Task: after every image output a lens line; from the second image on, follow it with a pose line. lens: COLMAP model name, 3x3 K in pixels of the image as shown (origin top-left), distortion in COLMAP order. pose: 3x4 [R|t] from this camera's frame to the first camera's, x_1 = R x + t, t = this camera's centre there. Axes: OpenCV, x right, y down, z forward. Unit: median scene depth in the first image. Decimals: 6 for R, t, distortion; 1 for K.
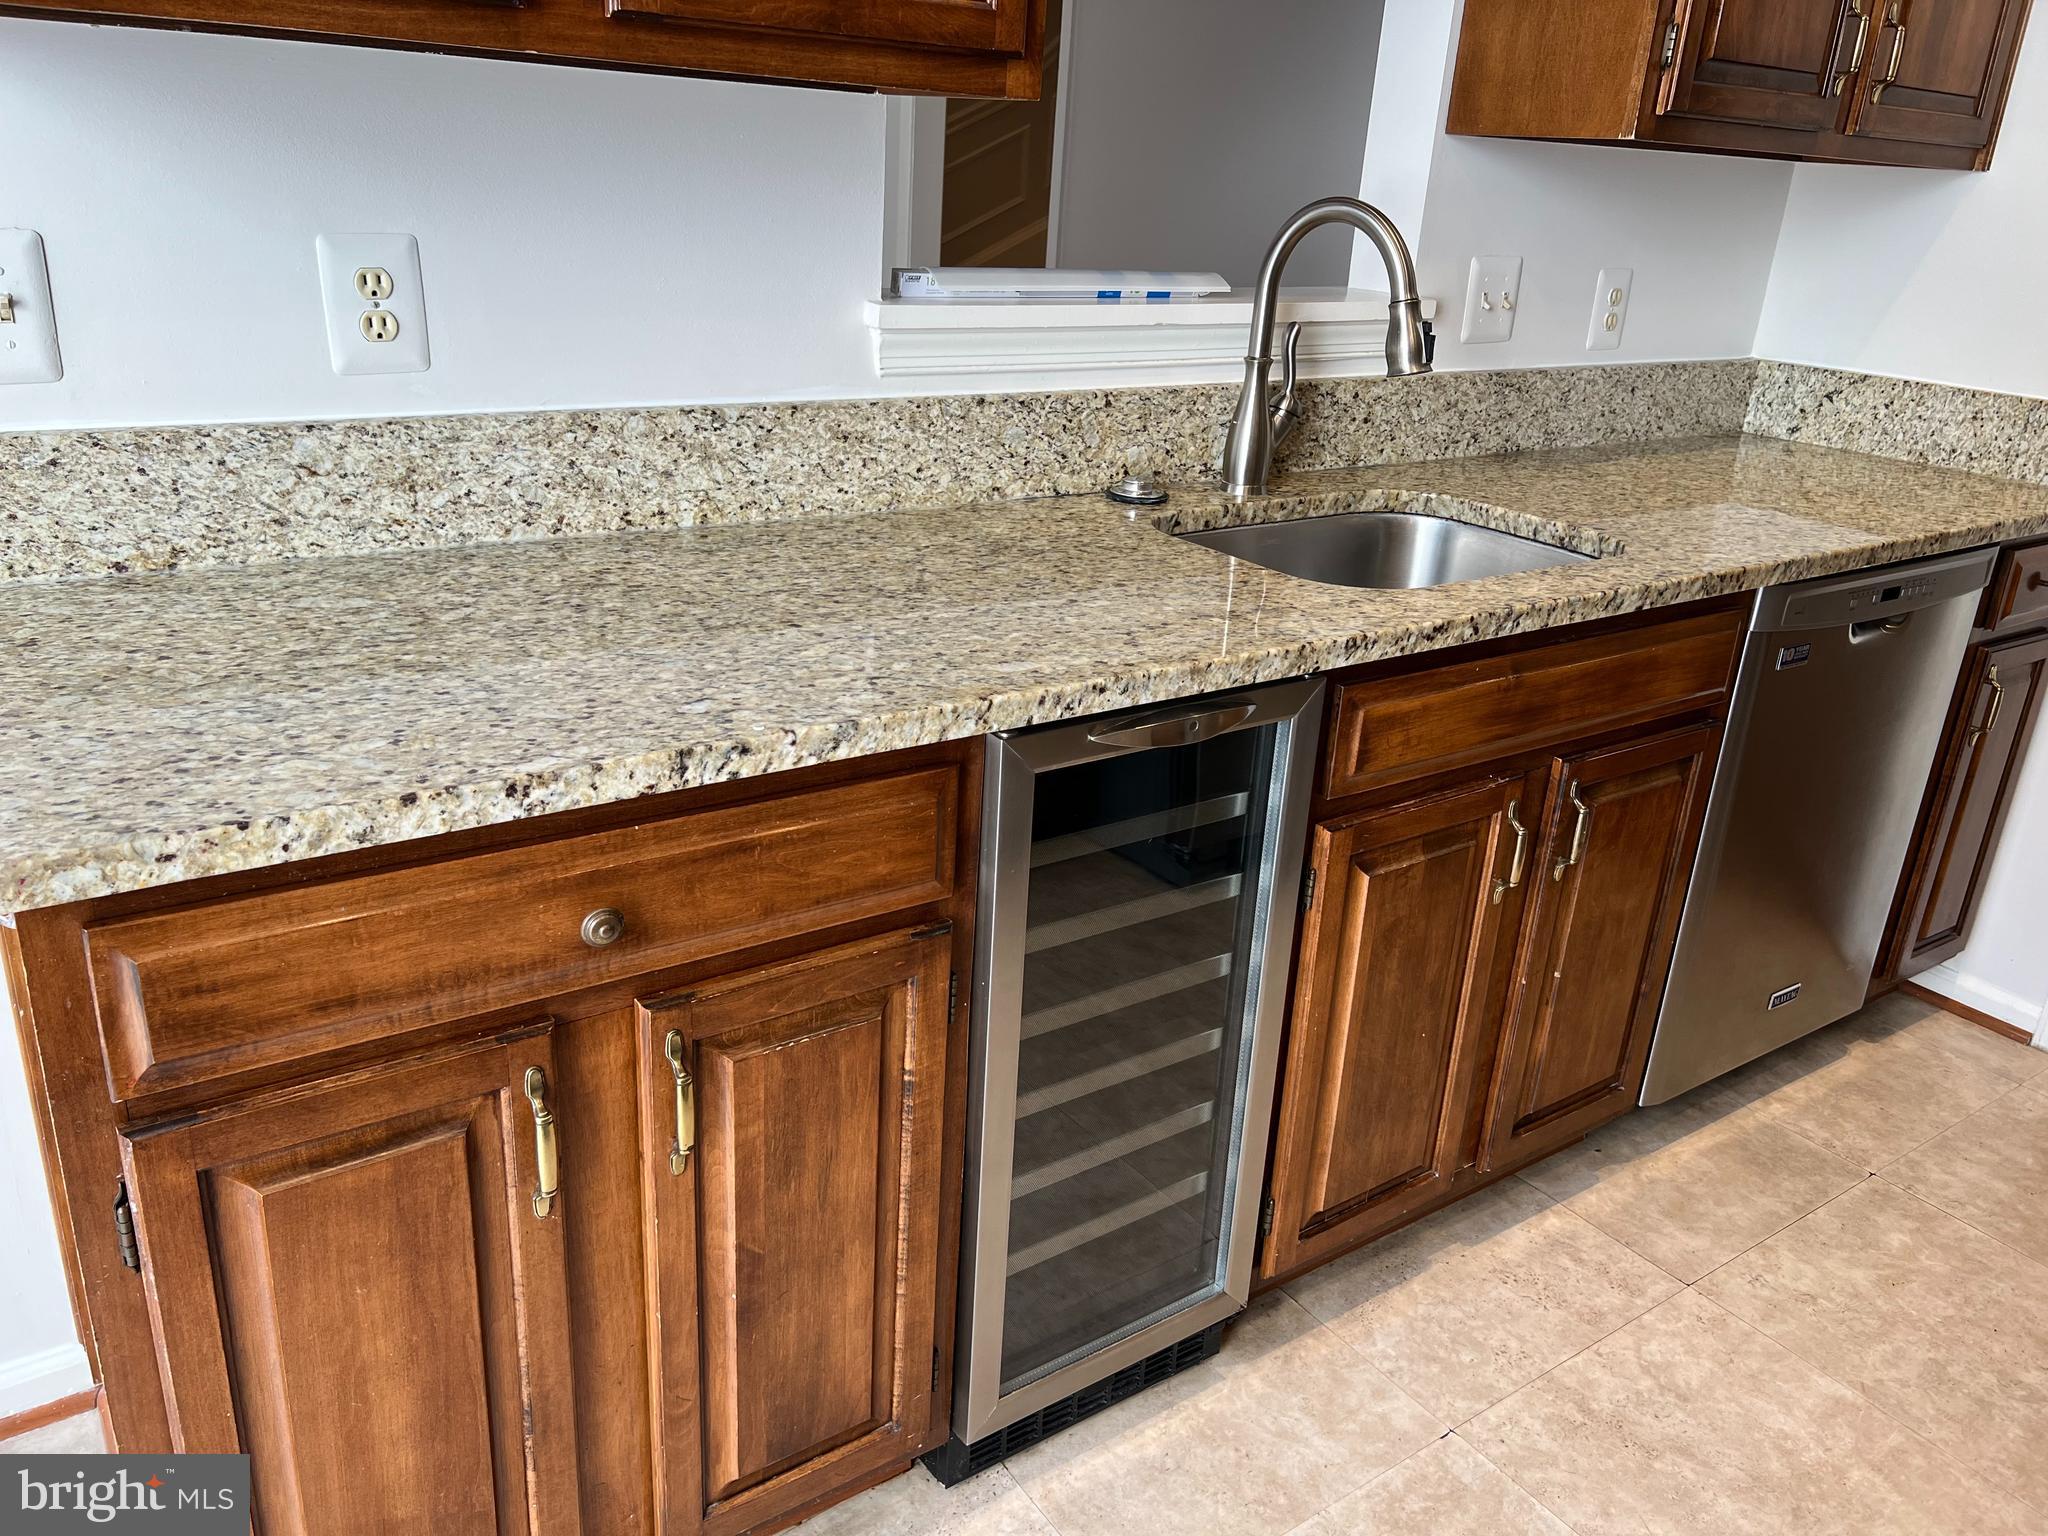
lens RADIAL K [[1549.8, 0, 1018.3], [0, 1549.8, 764.8], [0, 0, 1]] dist [0.062031, -0.071406]
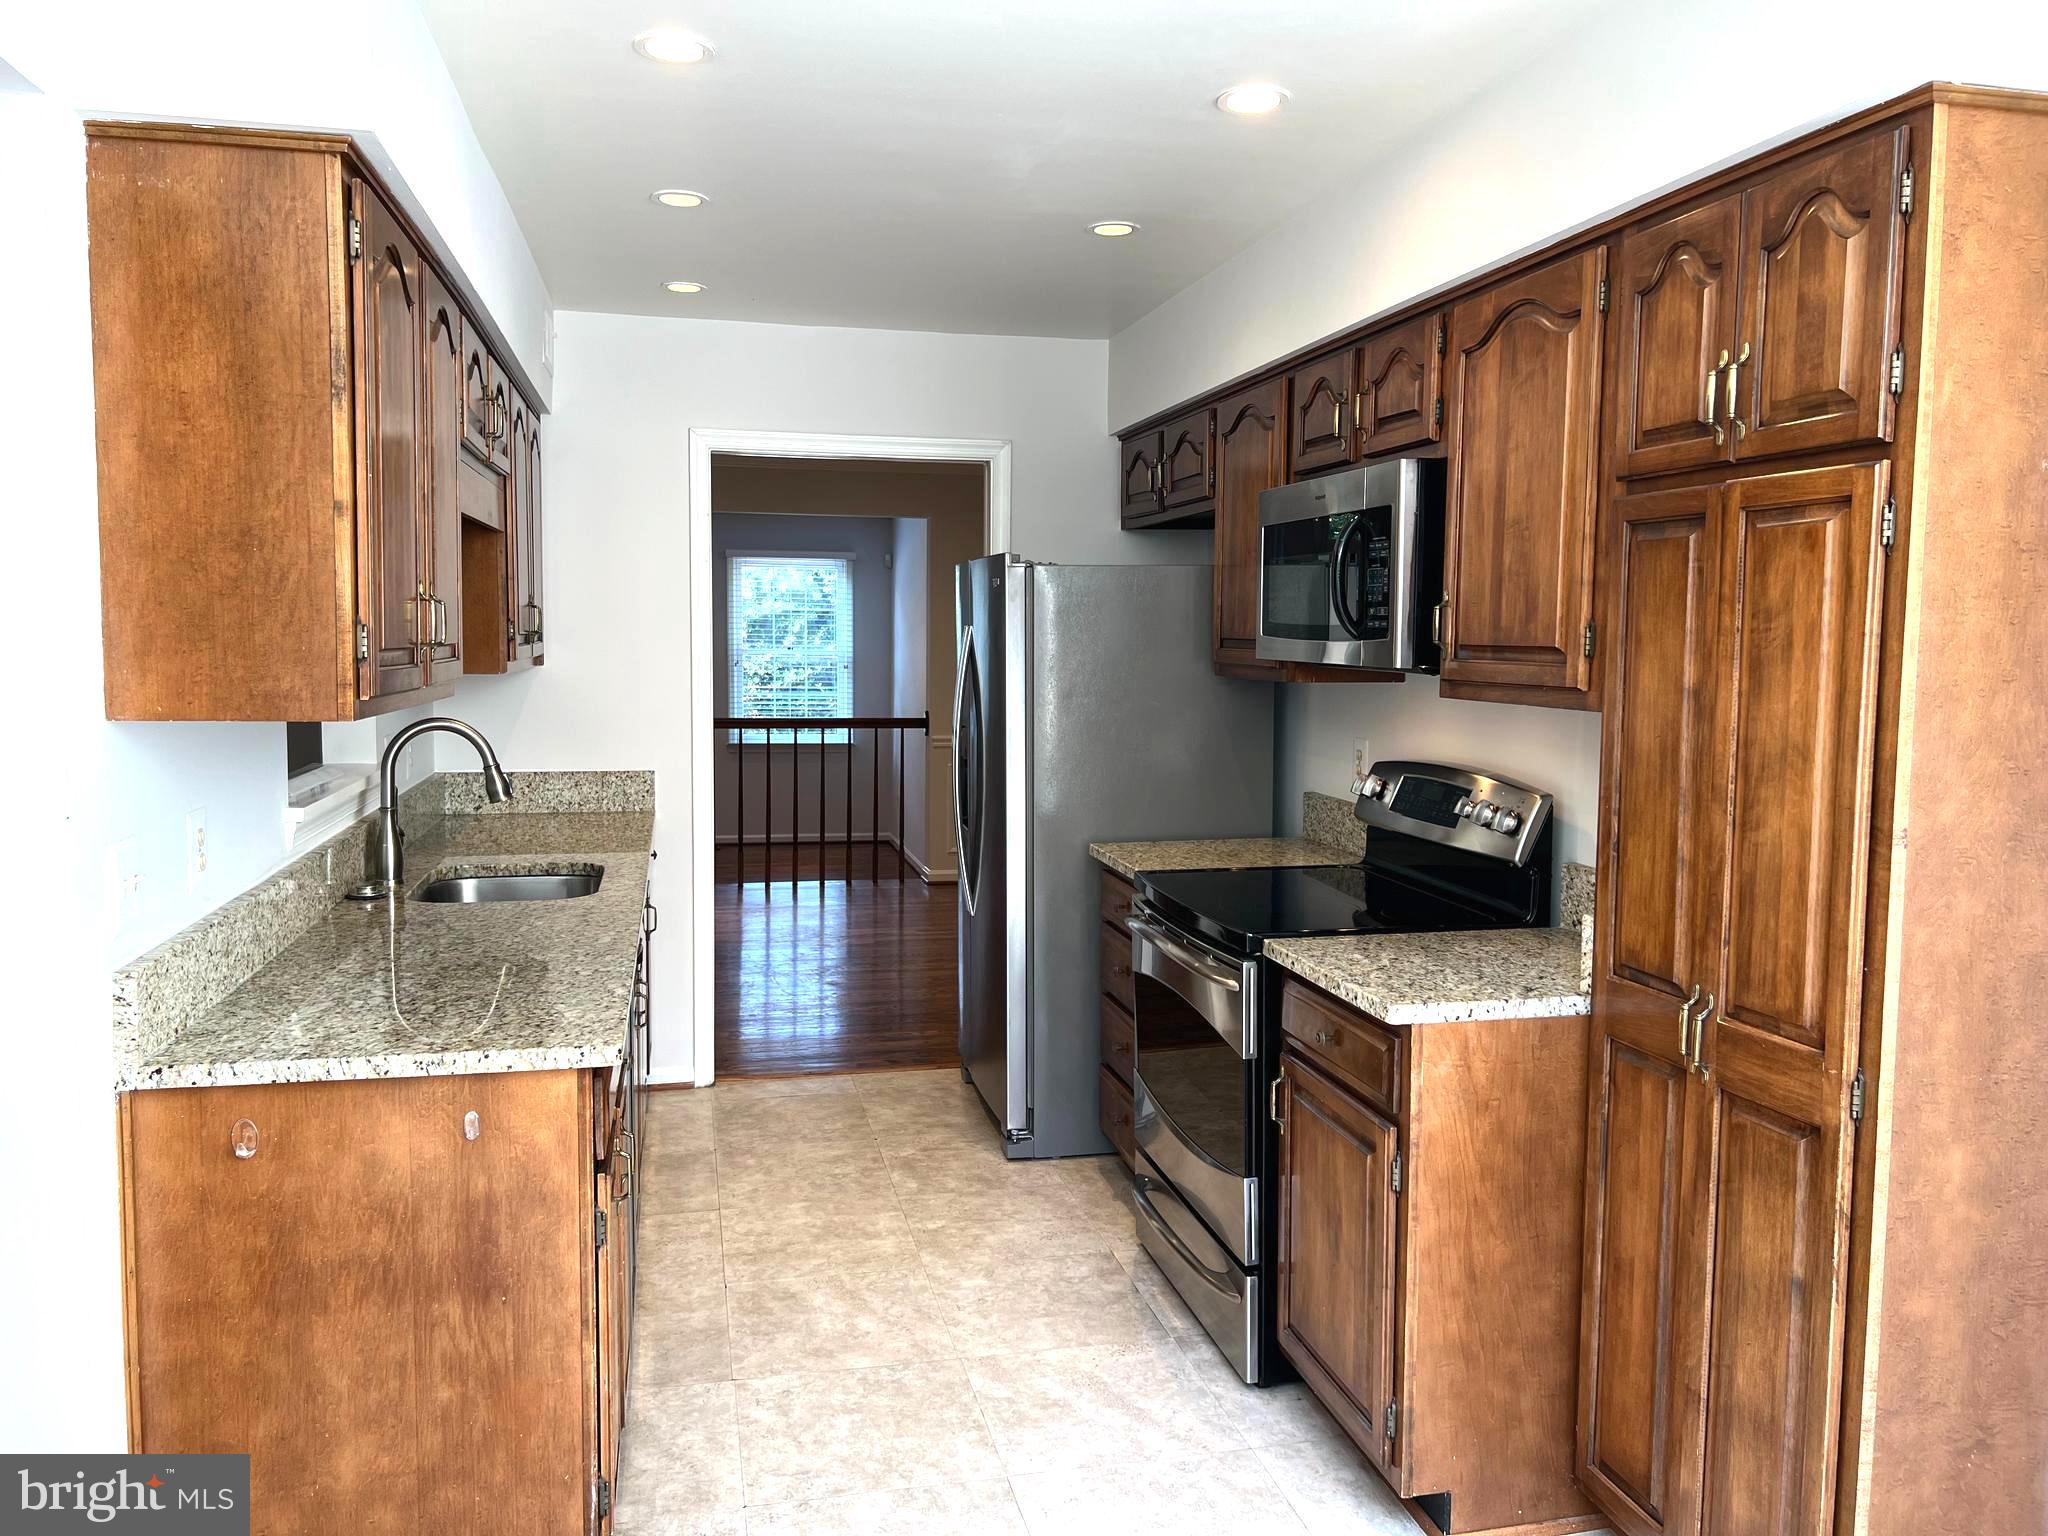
lens RADIAL K [[1549.8, 0, 1024.5], [0, 1549.8, 769.7], [0, 0, 1]] dist [0.062031, -0.071406]
pose [[0.384592, -0.137155, 0.912840, -1.414118], [0.347096, 0.937814, -0.005329, -0.057973], [-0.855344, 0.318893, 0.408282, -0.393345]]
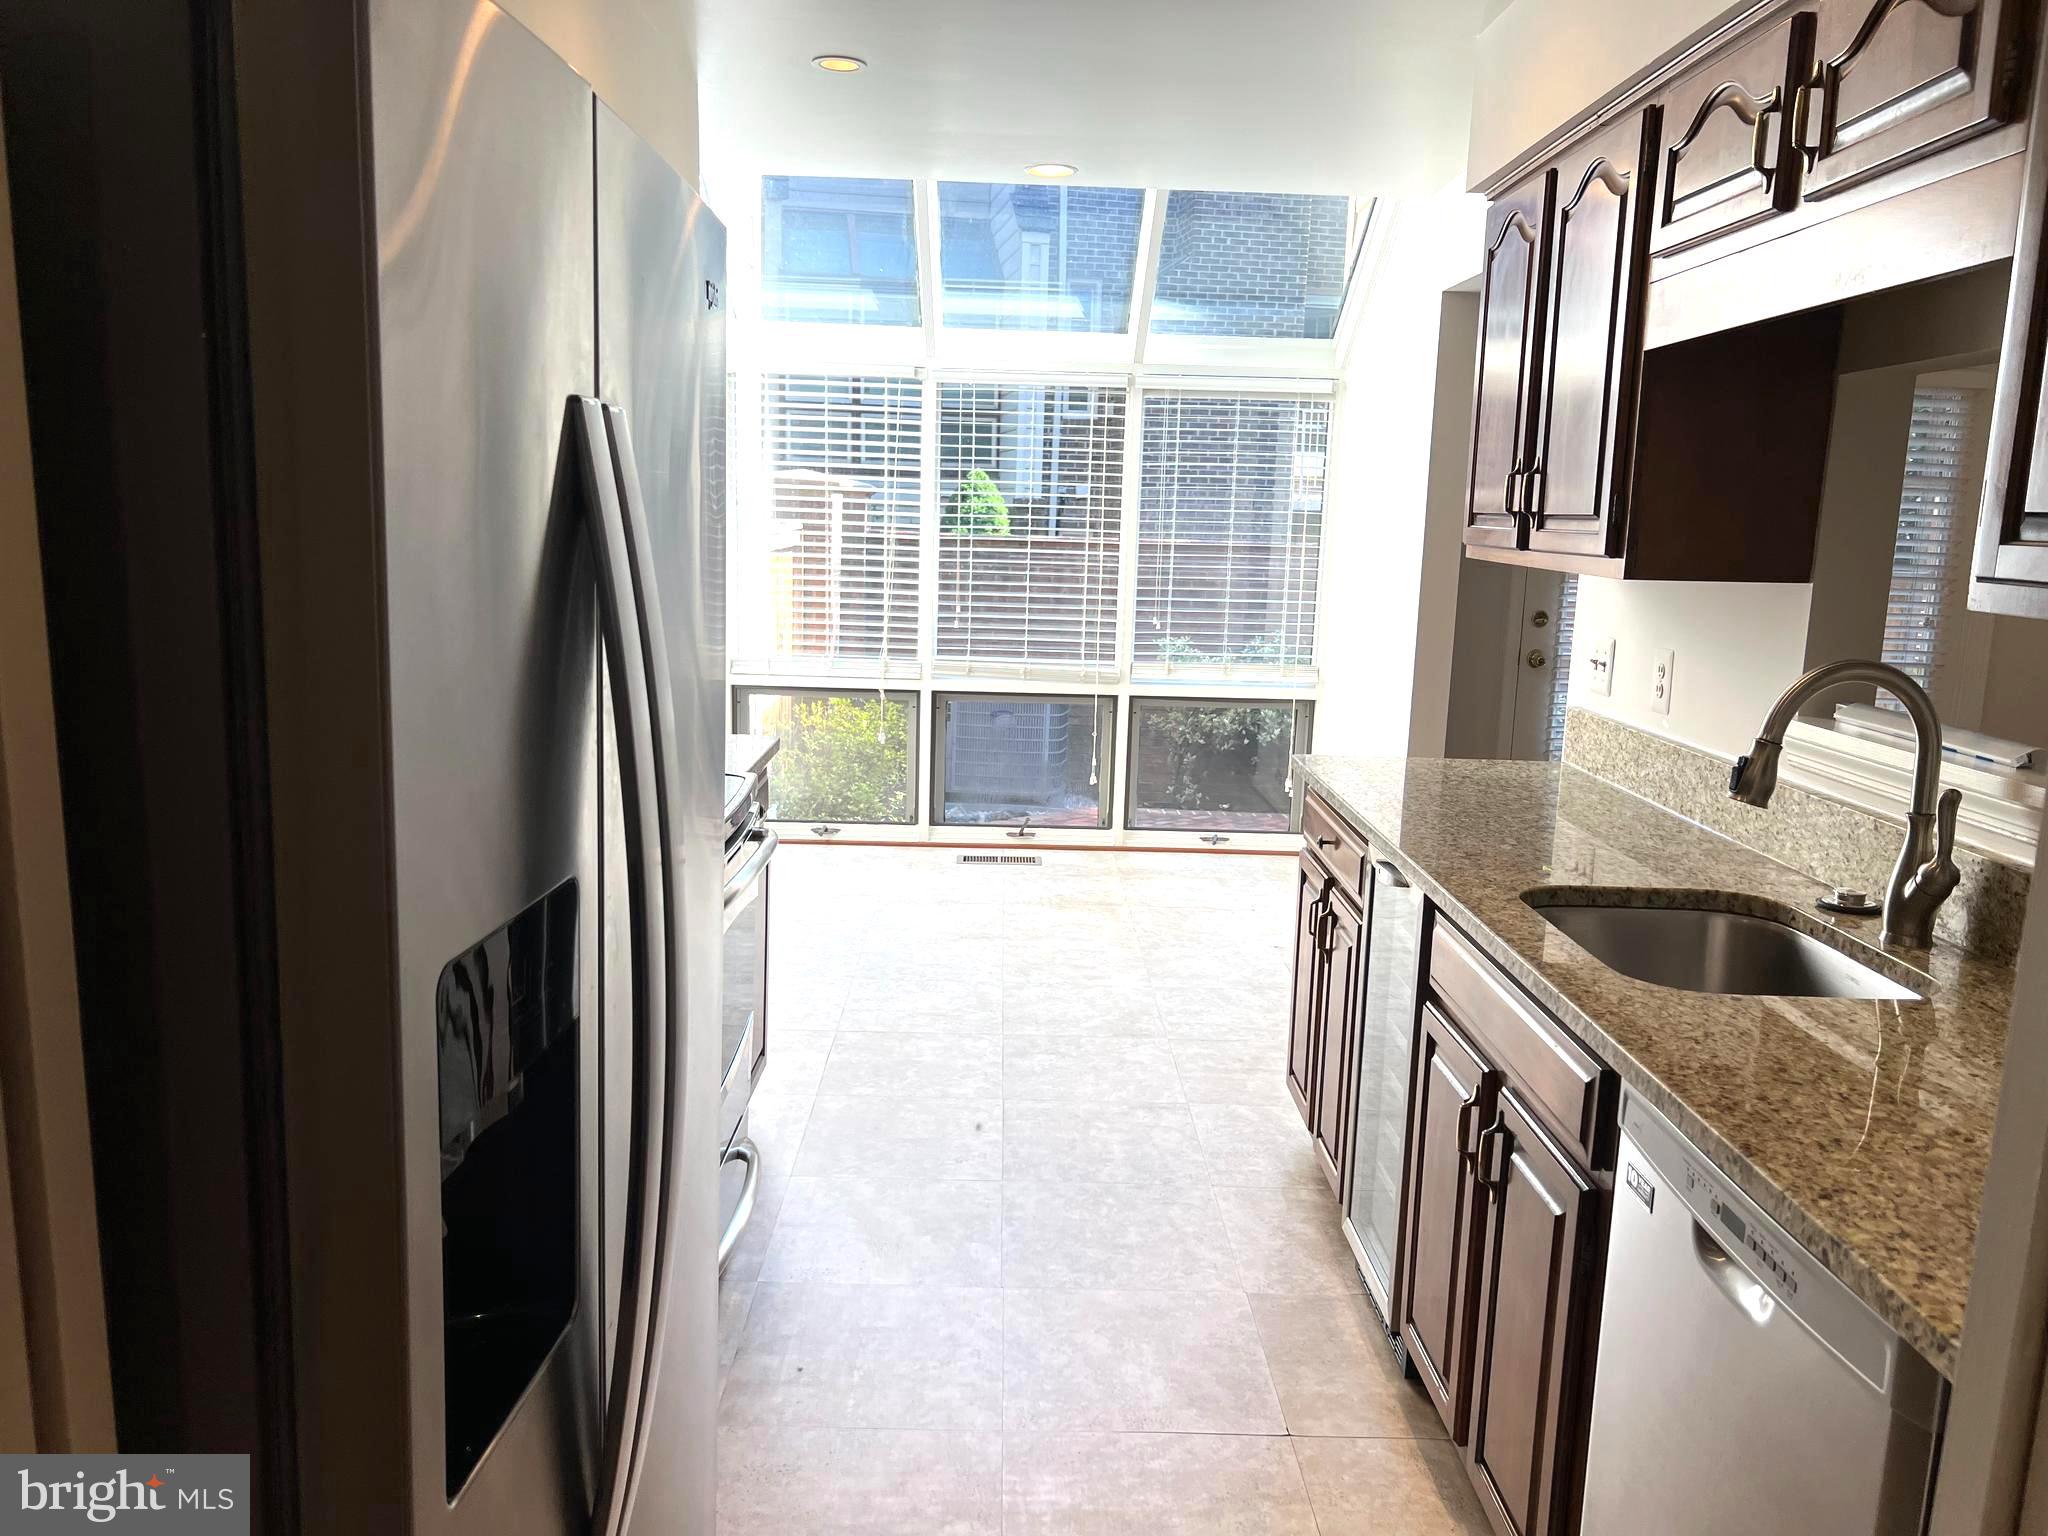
lens RADIAL K [[1549.8, 0, 1023.9], [0, 1549.8, 767.1], [0, 0, 1]] dist [0.062031, -0.071406]
pose [[-0.567971, 0.063268, -0.820613, 1.639526], [-0.351616, 0.882824, 0.311428, -0.493629], [0.744161, 0.465423, -0.479173, 1.298951]]
